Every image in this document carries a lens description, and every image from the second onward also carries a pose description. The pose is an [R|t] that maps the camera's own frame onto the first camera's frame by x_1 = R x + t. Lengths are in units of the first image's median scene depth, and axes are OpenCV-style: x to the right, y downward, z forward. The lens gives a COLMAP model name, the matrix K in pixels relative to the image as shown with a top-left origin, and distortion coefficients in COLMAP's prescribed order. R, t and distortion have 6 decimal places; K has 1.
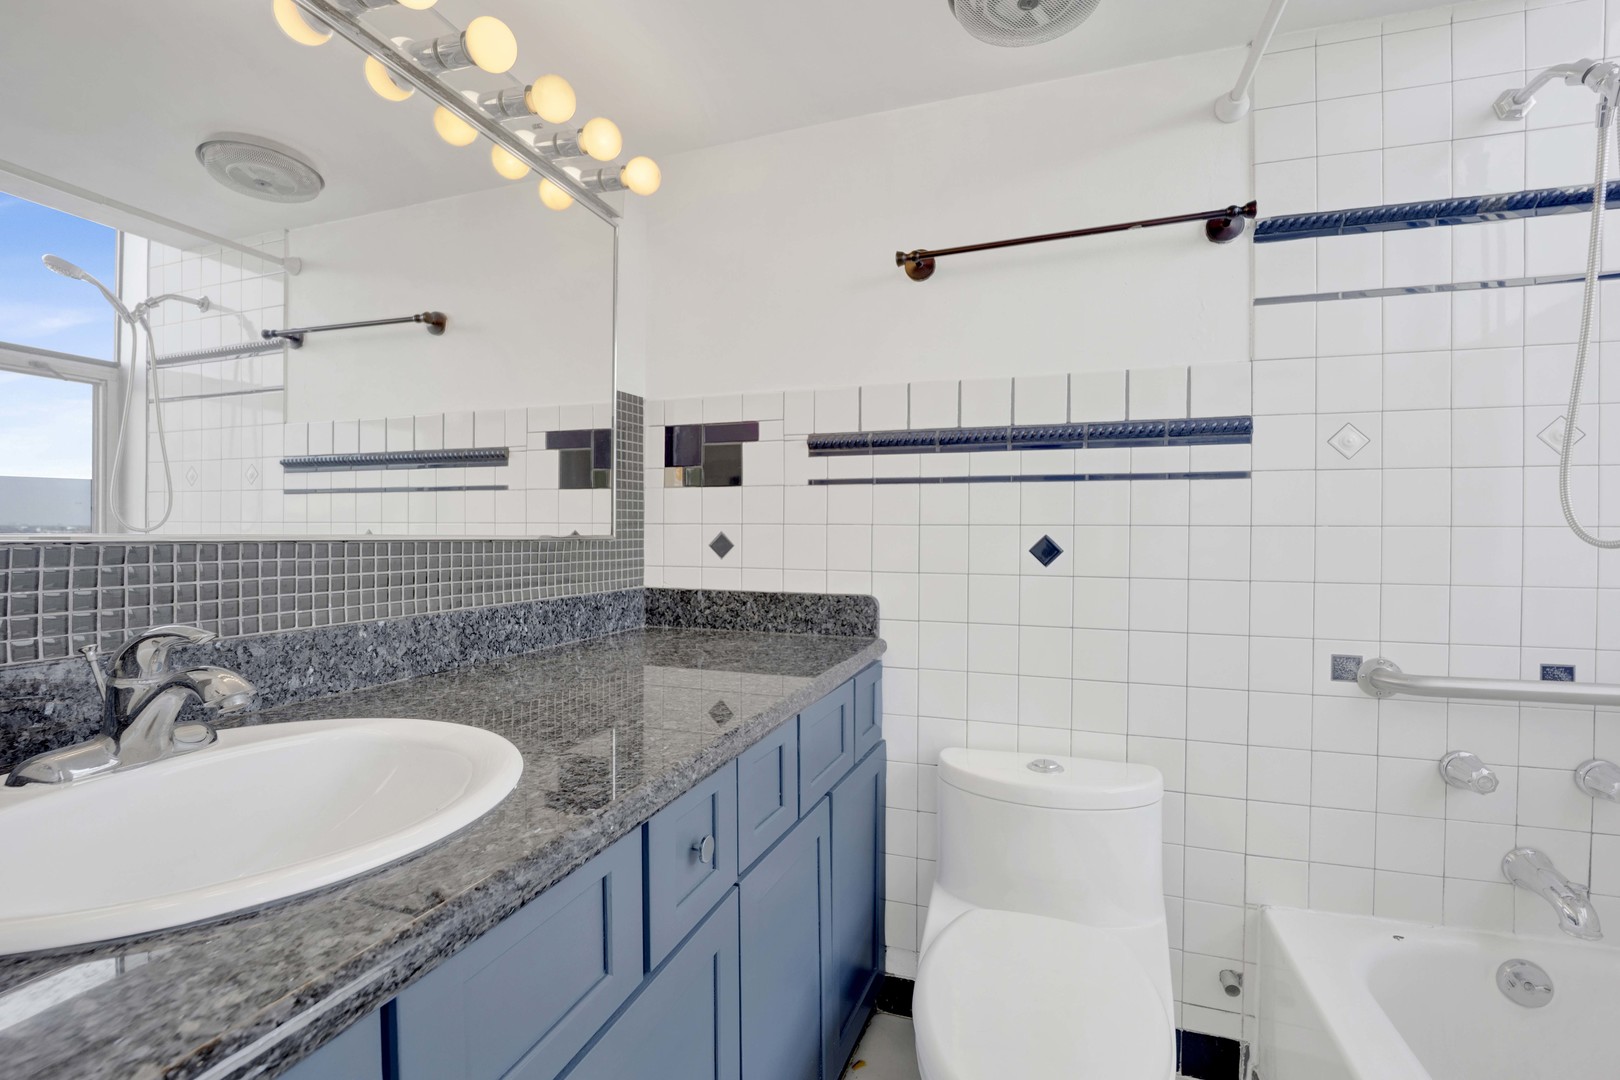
lens RADIAL K [[693.3, 0, 810.5], [0, 693.3, 539.2], [0, 0, 1]] dist [-0.019217, -0.000978]
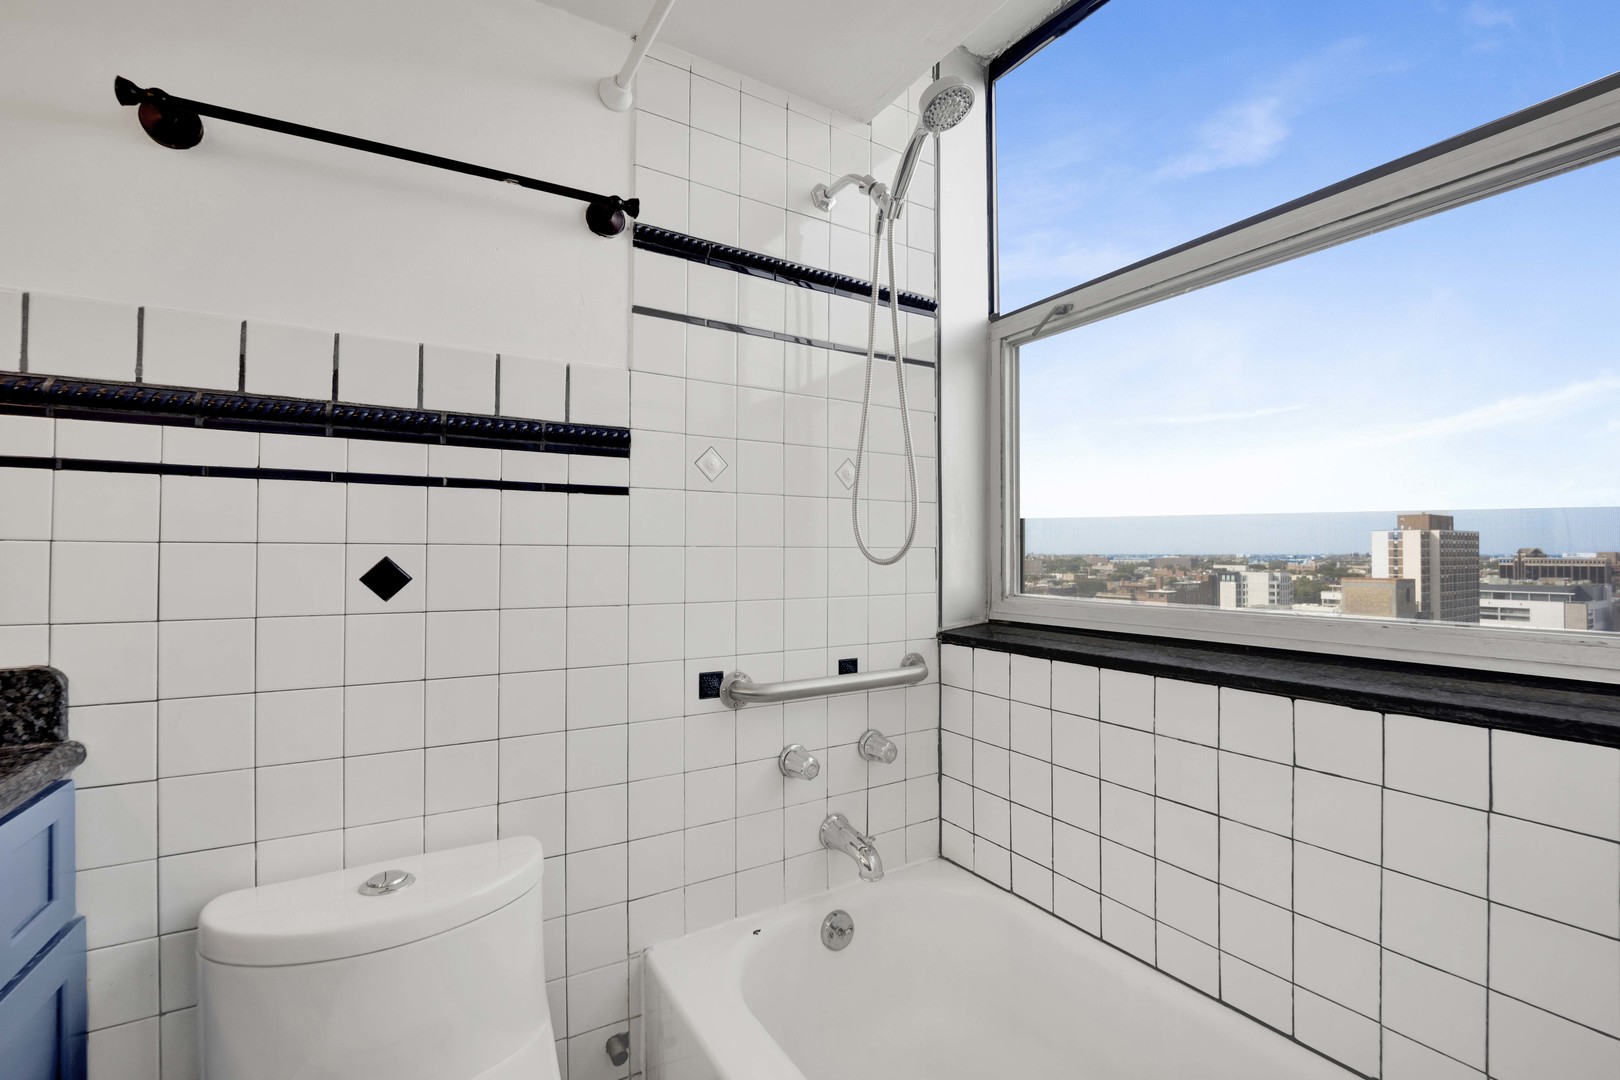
lens RADIAL K [[693.3, 0, 808.8], [0, 693.3, 541.1], [0, 0, 1]] dist [-0.019217, -0.000978]
pose [[0.634659, 0.010745, 0.772718, 0.070226], [0.010669, 0.999686, -0.022664, -0.002146], [-0.772719, 0.022628, 0.634345, 0.219796]]
